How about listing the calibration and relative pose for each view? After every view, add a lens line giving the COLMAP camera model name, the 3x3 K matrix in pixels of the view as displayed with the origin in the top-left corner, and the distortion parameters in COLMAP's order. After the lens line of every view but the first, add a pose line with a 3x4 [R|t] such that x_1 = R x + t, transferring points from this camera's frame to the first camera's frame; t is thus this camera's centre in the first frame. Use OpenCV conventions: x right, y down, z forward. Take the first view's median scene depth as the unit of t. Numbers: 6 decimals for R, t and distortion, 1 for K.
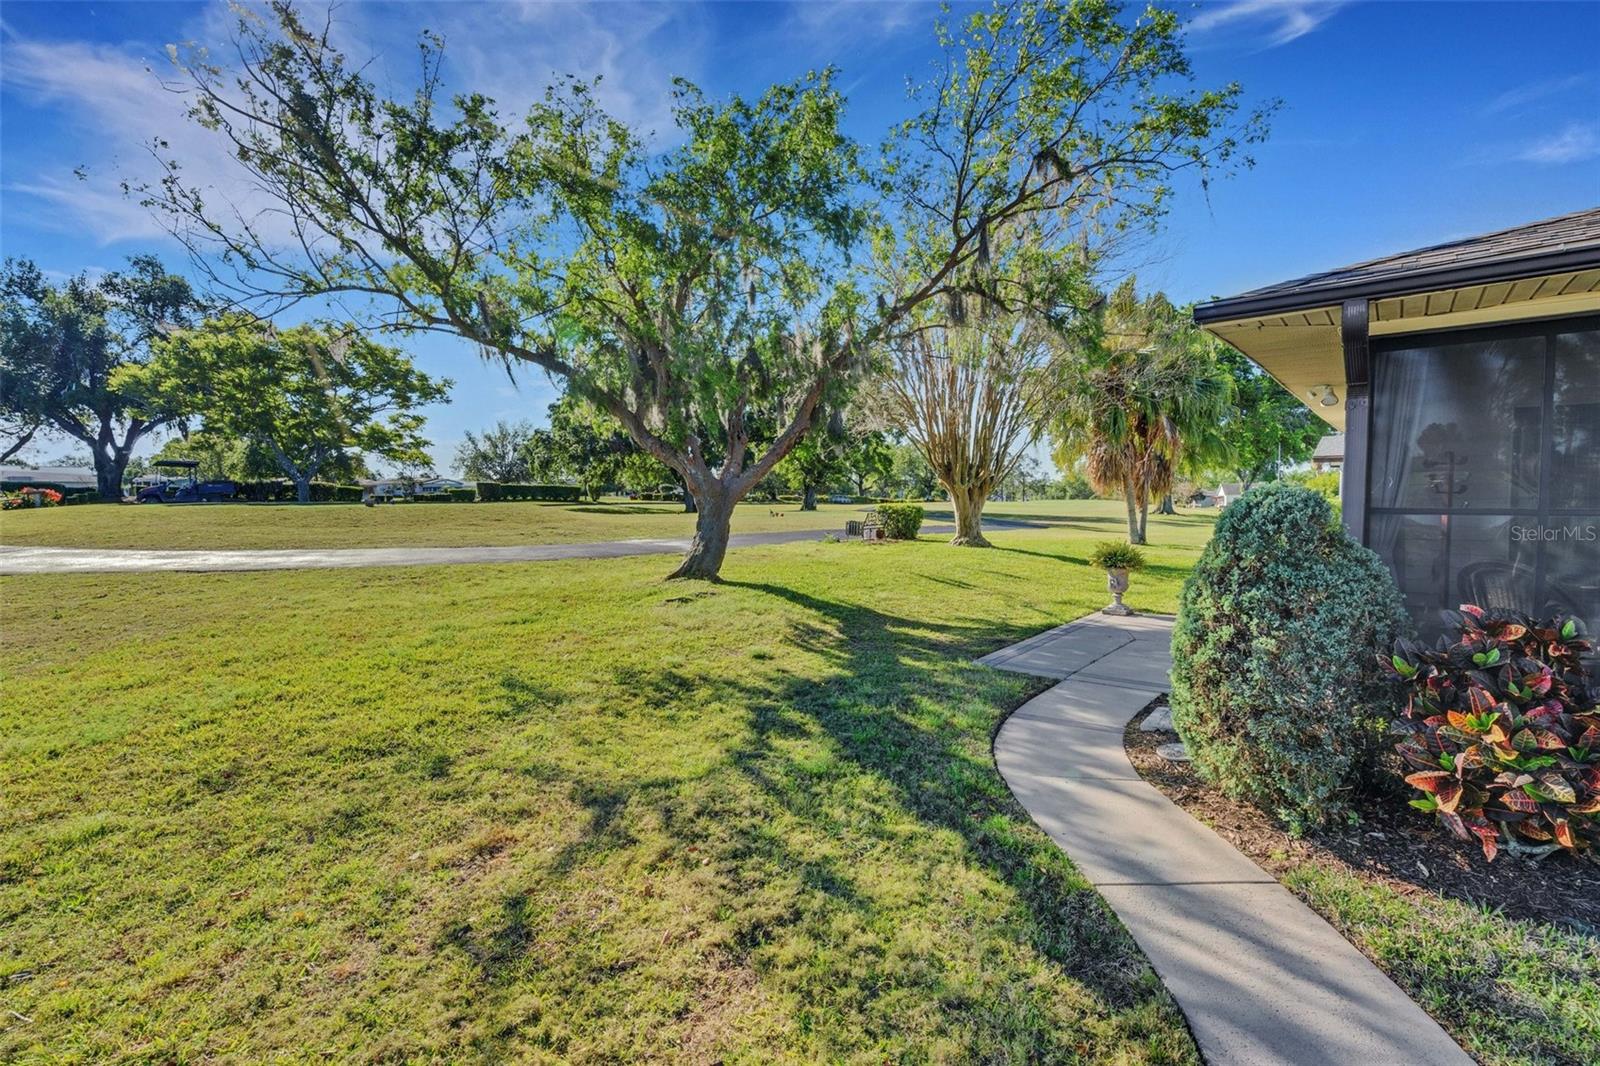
lens RADIAL K [[742.9, 0, 797.3], [0, 742.9, 522.8], [0, 0, 1]] dist [-0.002122, 0.000142]
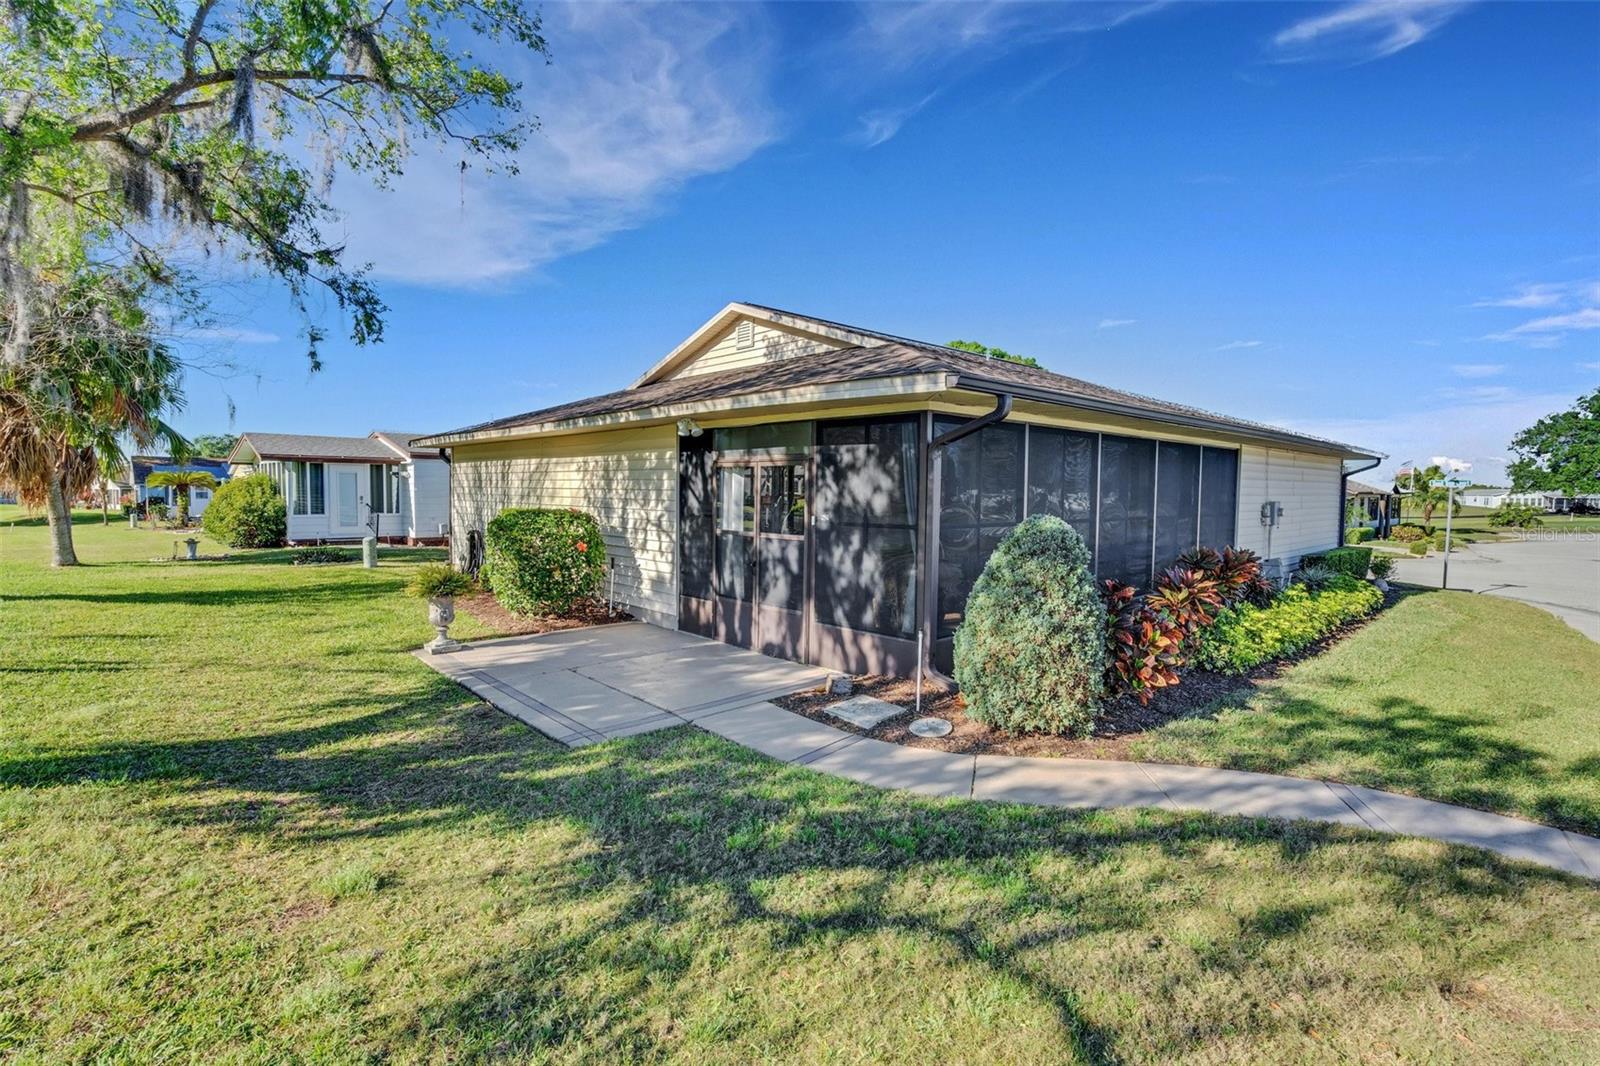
lens RADIAL K [[742.9, 0, 797.3], [0, 742.9, 522.8], [0, 0, 1]] dist [-0.002122, 0.000142]
pose [[0.103413, -0.044447, 0.993645, -0.940970], [0.027204, 0.998754, 0.041845, -0.126181], [-0.994266, 0.022704, 0.104493, 1.406246]]
